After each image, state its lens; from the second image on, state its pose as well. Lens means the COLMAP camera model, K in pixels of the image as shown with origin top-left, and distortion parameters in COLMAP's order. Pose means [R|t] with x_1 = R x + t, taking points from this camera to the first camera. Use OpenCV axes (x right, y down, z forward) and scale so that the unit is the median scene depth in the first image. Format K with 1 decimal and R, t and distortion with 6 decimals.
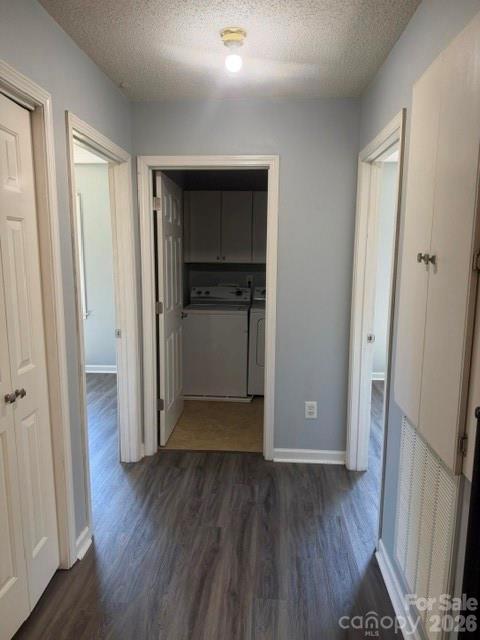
lens RADIAL K [[440.7, 0, 240.0], [0, 440.7, 320.0], [0, 0, 1]] dist [0.071192, -0.115054]
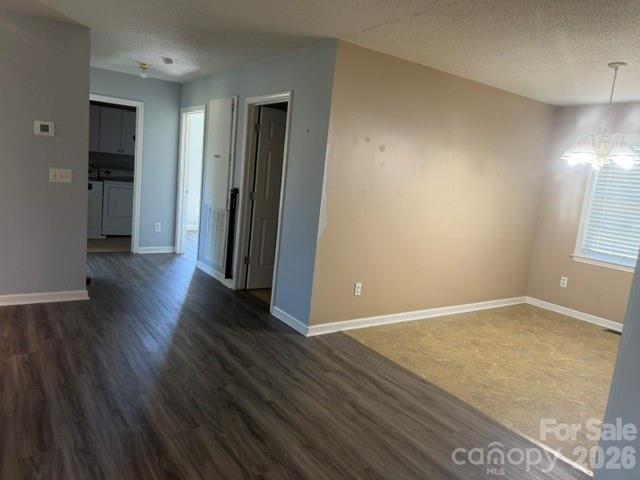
lens RADIAL K [[440.7, 0, 320.0], [0, 440.7, 240.0], [0, 0, 1]] dist [0.071192, -0.115054]
pose [[0.770100, -0.025985, 0.637394, -0.408463], [0.005040, 0.999387, 0.034652, 0.137899], [-0.637903, -0.023473, 0.769759, -0.758137]]
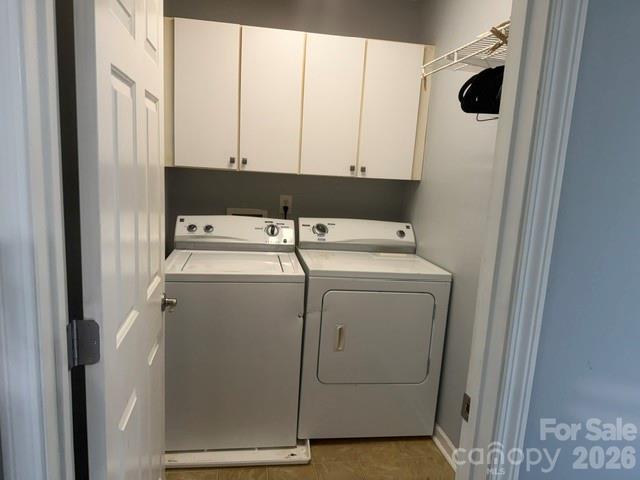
lens RADIAL K [[440.7, 0, 320.0], [0, 440.7, 240.0], [0, 0, 1]] dist [0.071192, -0.115054]
pose [[0.969311, 0.000760, 0.245837, -0.083213], [-0.007661, 0.999603, 0.027117, -0.069830], [-0.245719, -0.028168, 0.968932, 0.522724]]
